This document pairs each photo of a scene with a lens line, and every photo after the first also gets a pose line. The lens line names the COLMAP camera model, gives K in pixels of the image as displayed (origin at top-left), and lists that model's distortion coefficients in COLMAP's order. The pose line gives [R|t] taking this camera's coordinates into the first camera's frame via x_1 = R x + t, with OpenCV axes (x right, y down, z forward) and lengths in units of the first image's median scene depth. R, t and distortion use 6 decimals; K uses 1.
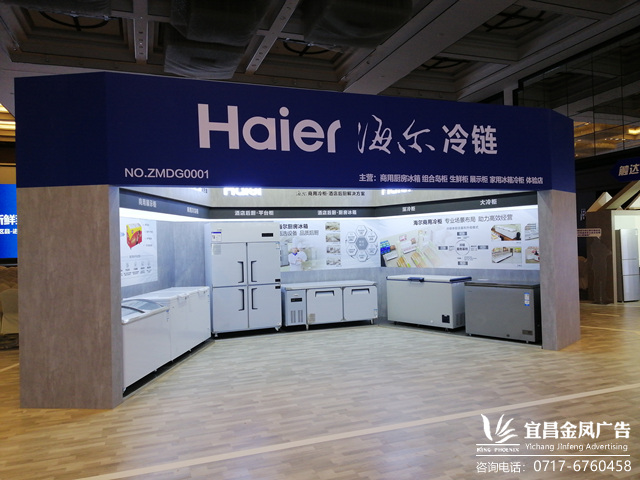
lens RADIAL K [[485.6, 0, 320.8], [0, 485.6, 240.0], [0, 0, 1]] dist [0.007747, 0.000069]
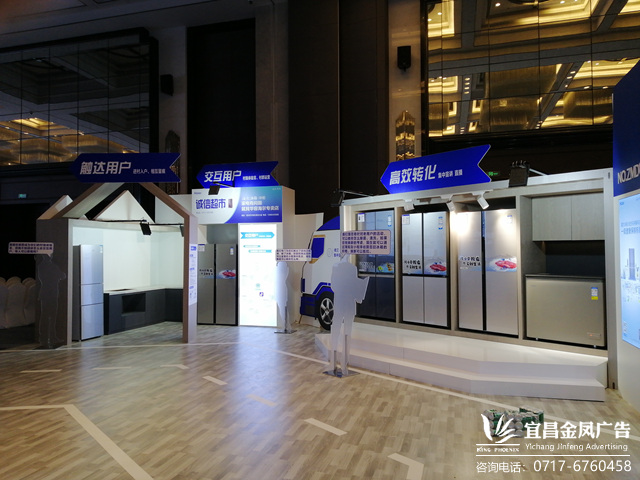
lens RADIAL K [[485.6, 0, 319.7], [0, 485.6, 241.8], [0, 0, 1]] dist [0.007747, 0.000069]
pose [[0.582506, 0.041739, 0.811754, 0.260534], [-0.017673, 0.999095, -0.038690, -0.004887], [-0.812634, 0.008191, 0.582716, 0.306977]]
